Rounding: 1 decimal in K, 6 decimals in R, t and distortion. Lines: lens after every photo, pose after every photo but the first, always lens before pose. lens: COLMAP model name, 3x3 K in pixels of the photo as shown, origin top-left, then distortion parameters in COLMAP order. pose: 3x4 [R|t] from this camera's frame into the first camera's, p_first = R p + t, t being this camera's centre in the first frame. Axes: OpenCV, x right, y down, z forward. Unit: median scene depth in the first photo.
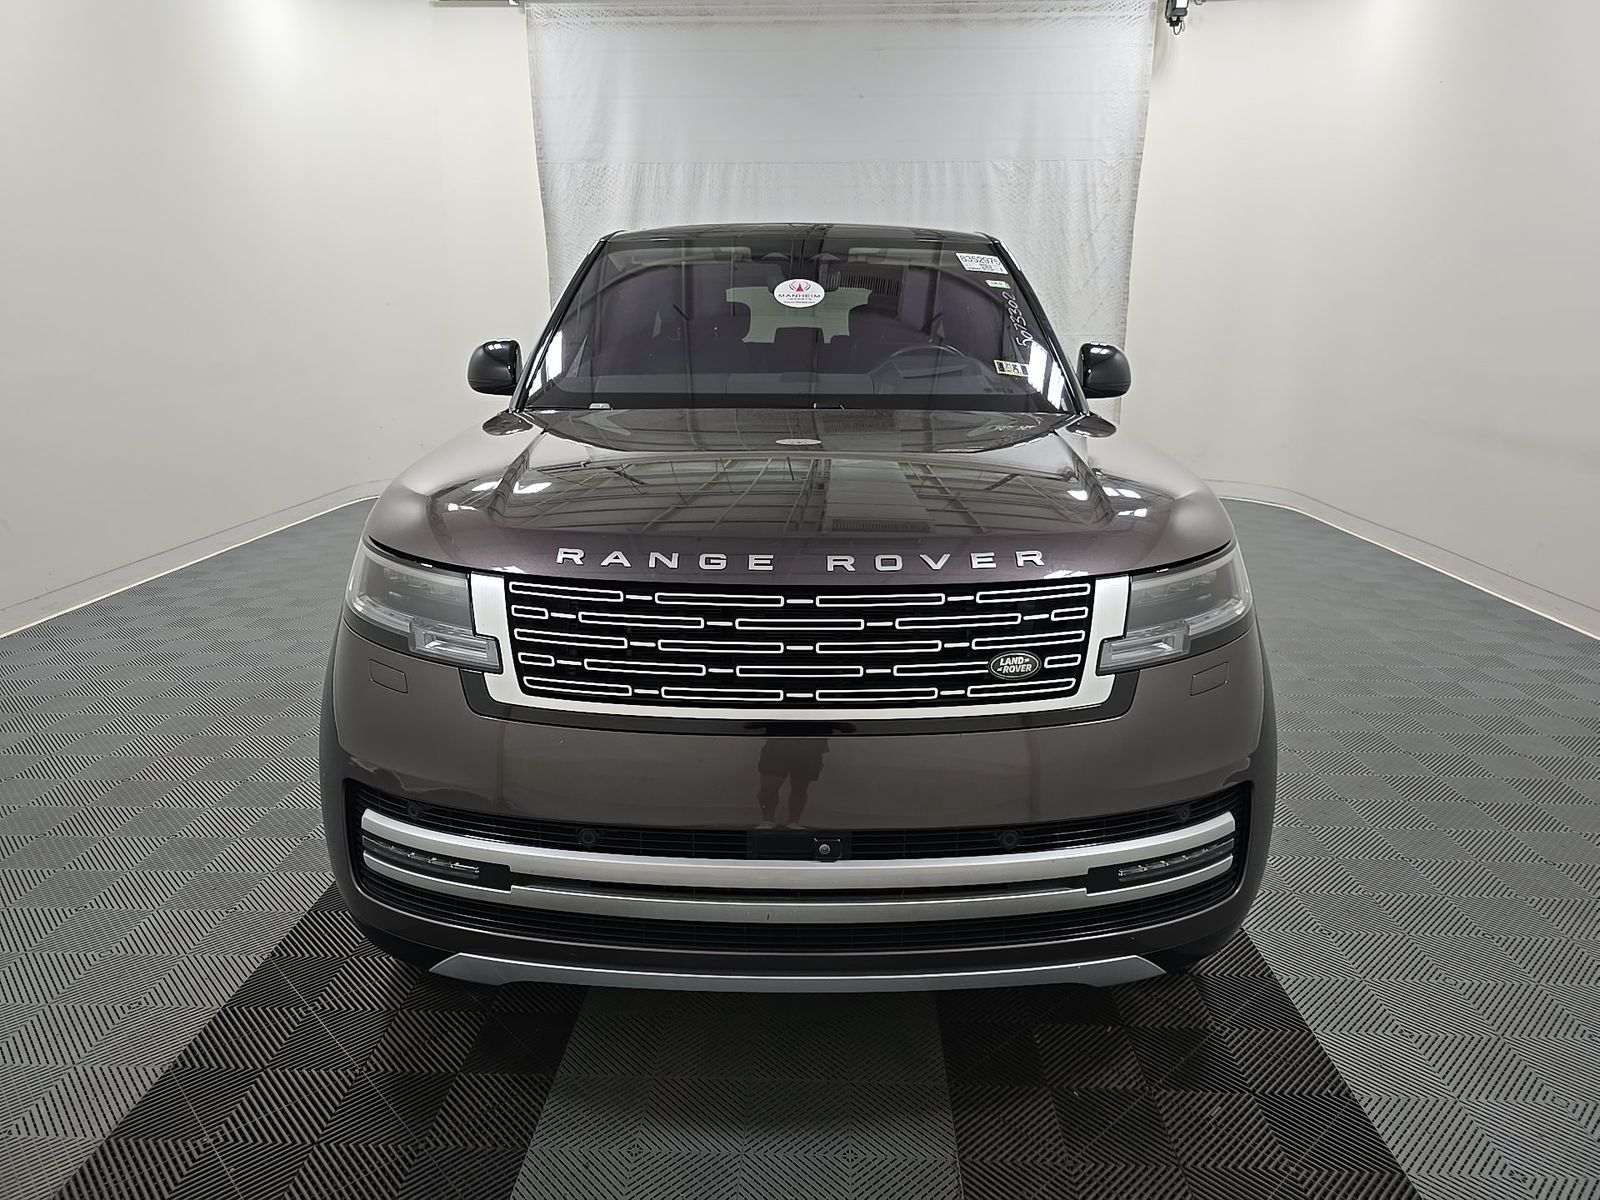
lens RADIAL K [[1086.9, 0, 782.5], [0, 1086.9, 599.5], [0, 0, 1]] dist [0.051772, -0.006147]
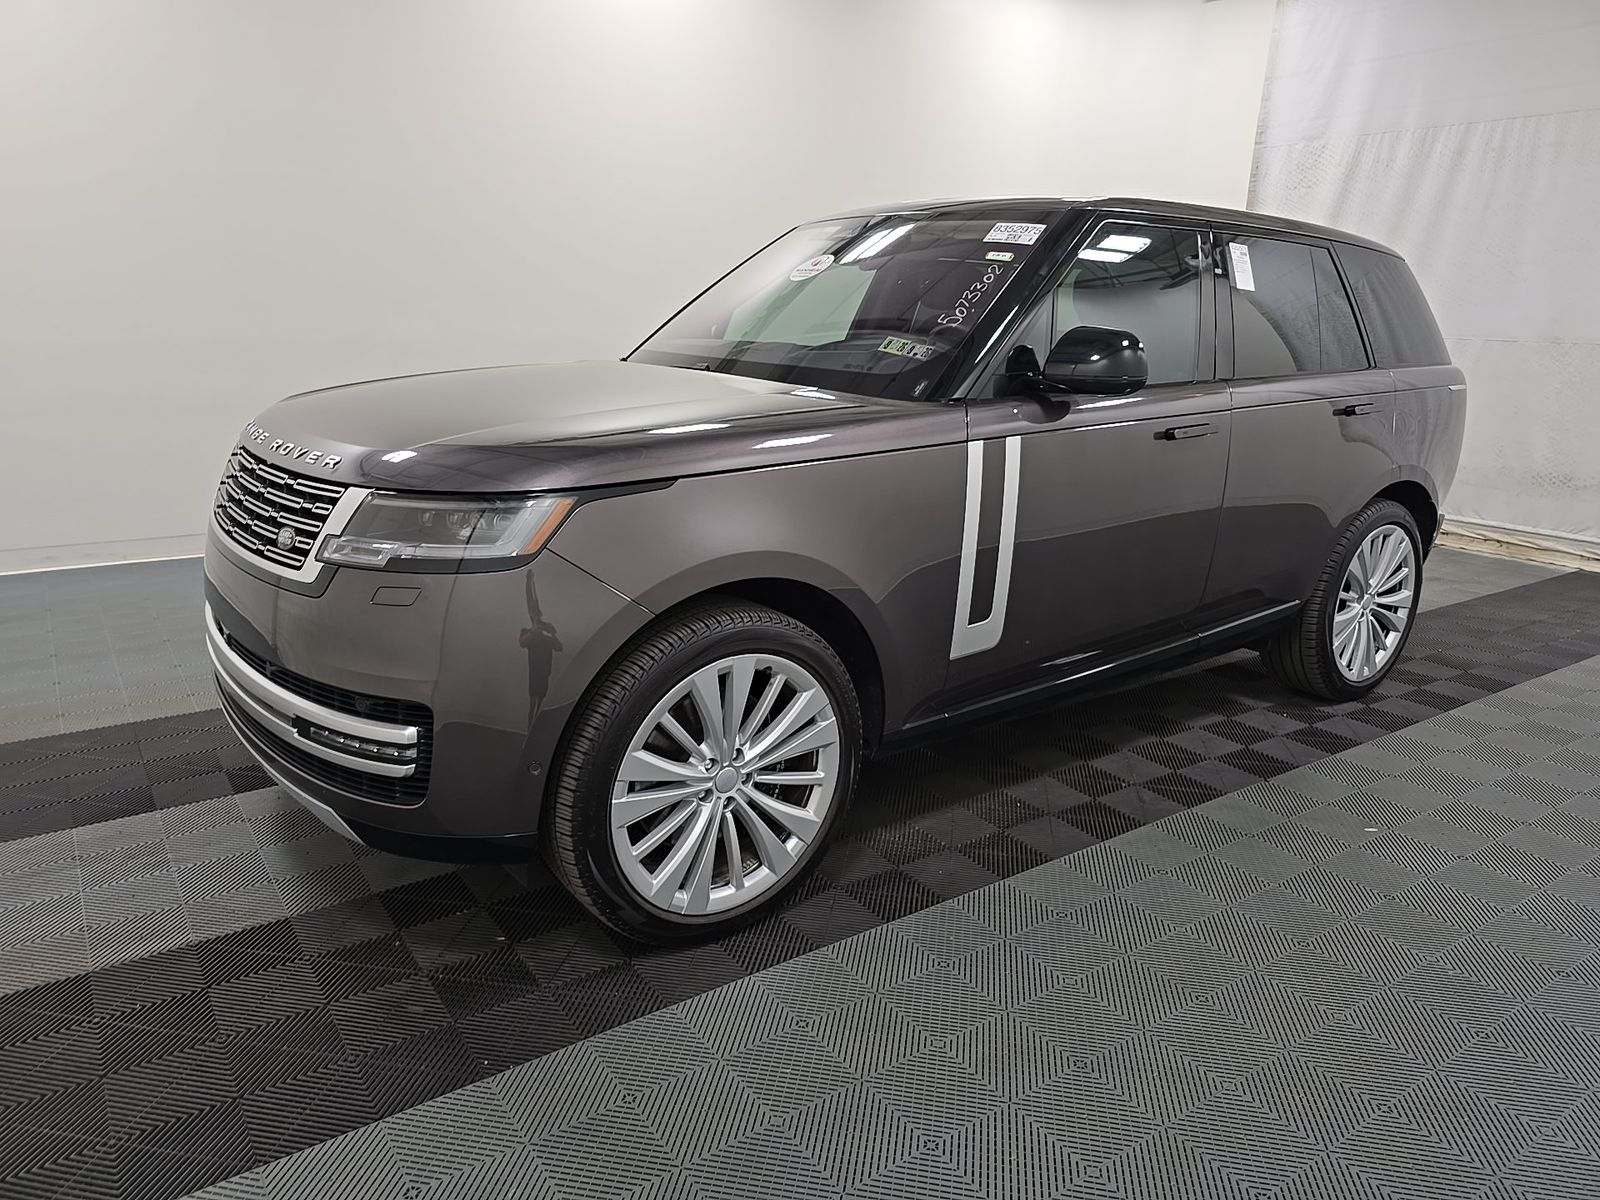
lens RADIAL K [[1086.9, 0, 782.5], [0, 1086.9, 599.5], [0, 0, 1]] dist [0.051772, -0.006147]
pose [[0.600754, 0.222301, -0.767904, 0.393904], [-0.228649, 0.968213, 0.101409, -0.033467], [0.766038, 0.114659, 0.632486, 0.160167]]
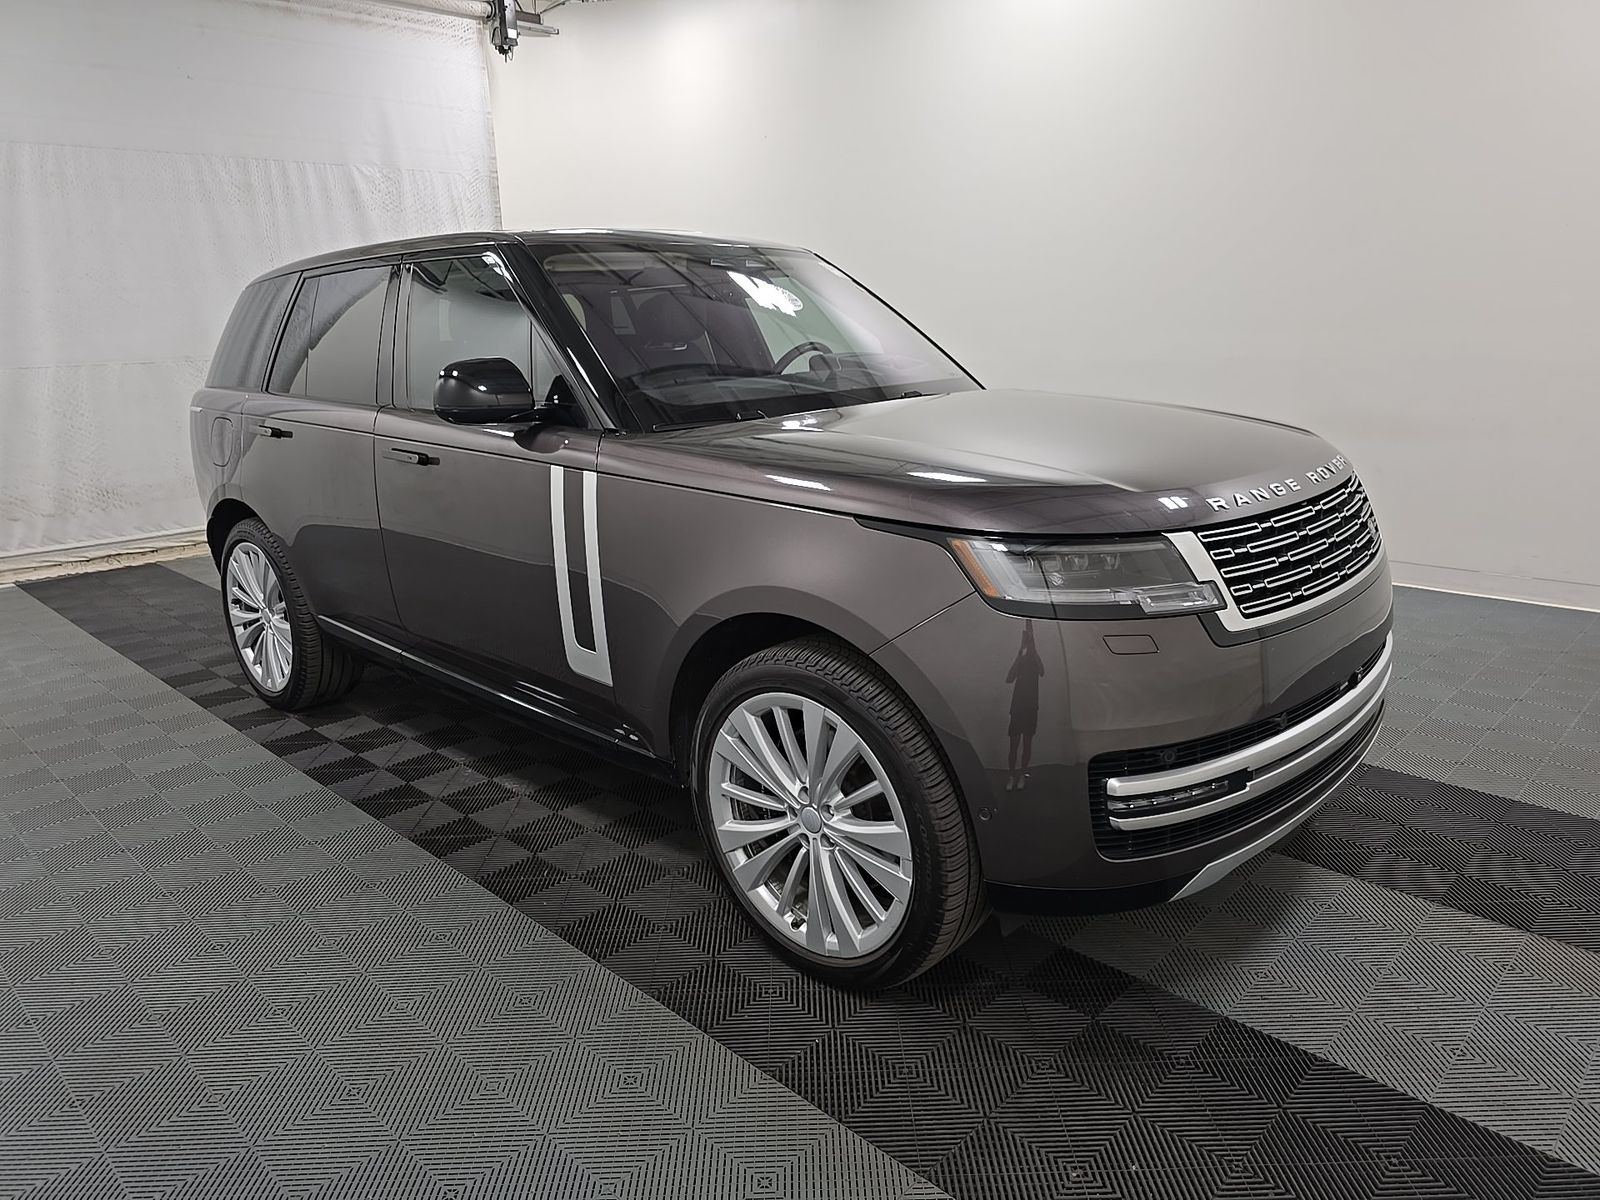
lens RADIAL K [[1086.9, 0, 782.5], [0, 1086.9, 599.5], [0, 0, 1]] dist [0.051772, -0.006147]
pose [[0.683219, -0.211679, 0.698859, -0.318127], [0.220859, 0.972139, 0.078536, -0.031582], [-0.696012, 0.100692, 0.710935, 0.111799]]
